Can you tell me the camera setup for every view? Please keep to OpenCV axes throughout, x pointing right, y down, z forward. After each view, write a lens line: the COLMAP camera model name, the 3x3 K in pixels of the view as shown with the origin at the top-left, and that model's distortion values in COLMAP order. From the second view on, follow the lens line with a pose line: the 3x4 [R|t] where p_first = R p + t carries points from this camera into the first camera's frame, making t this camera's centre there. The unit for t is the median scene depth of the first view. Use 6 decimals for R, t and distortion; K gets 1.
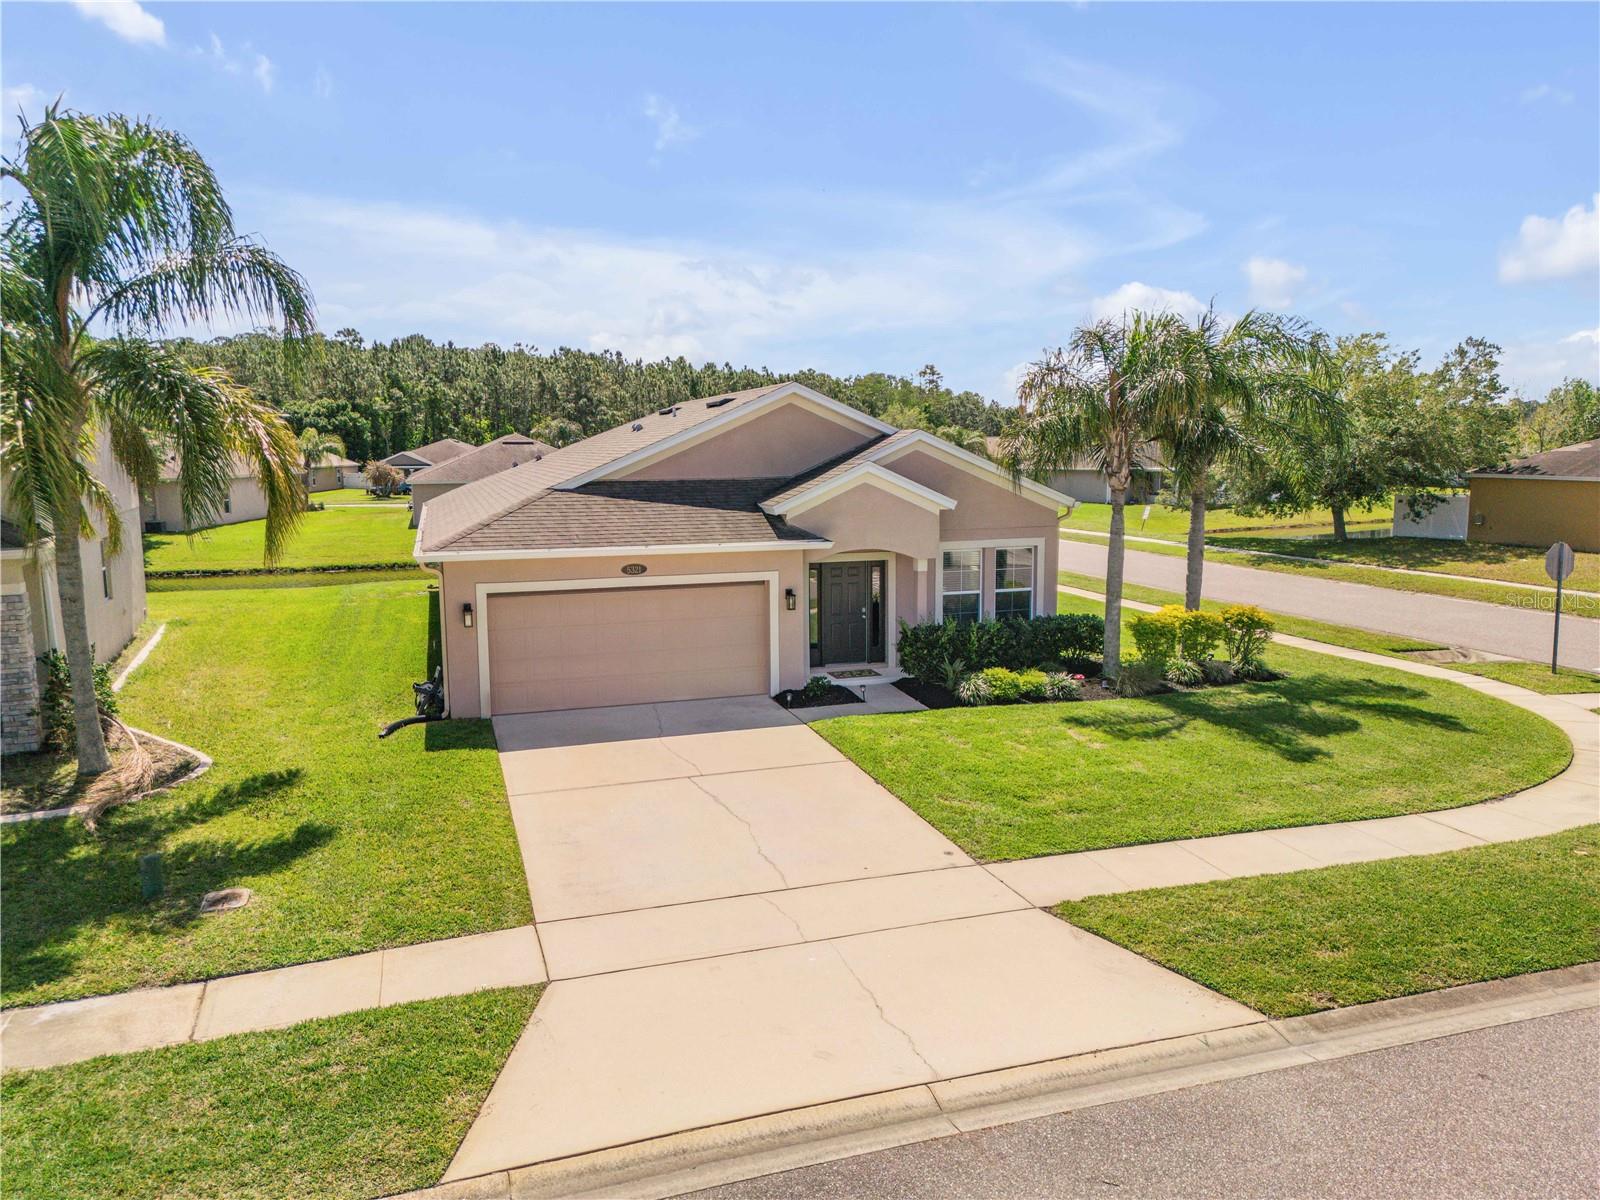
lens RADIAL K [[1094.4, 0, 793.6], [0, 1094.4, 594.9], [0, 0, 1]] dist [0.025922, 0.014889]
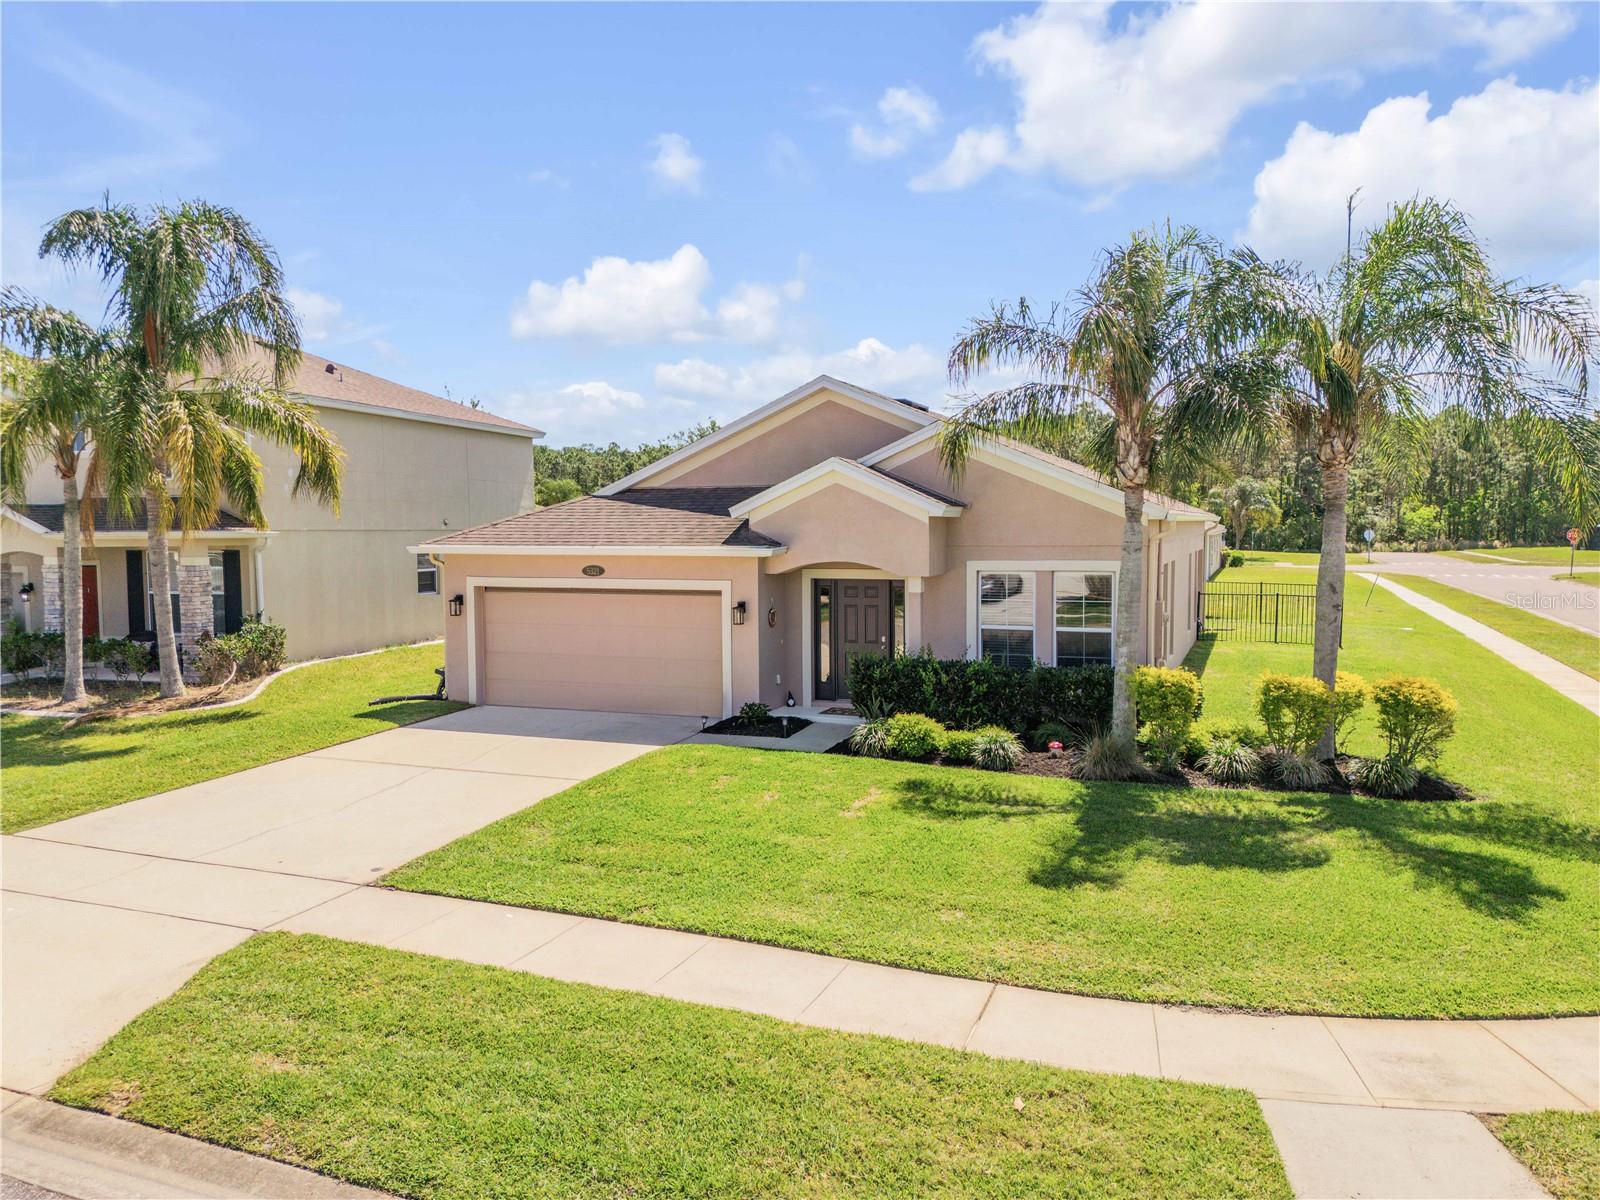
lens RADIAL K [[1094.4, 0, 798.9], [0, 1094.4, 613.3], [0, 0, 1]] dist [0.025922, 0.014889]
pose [[0.776775, 0.054797, -0.627390, 0.617125], [-0.079749, 0.996747, -0.011680, 0.011435], [0.624709, 0.059107, 0.778618, 0.340057]]
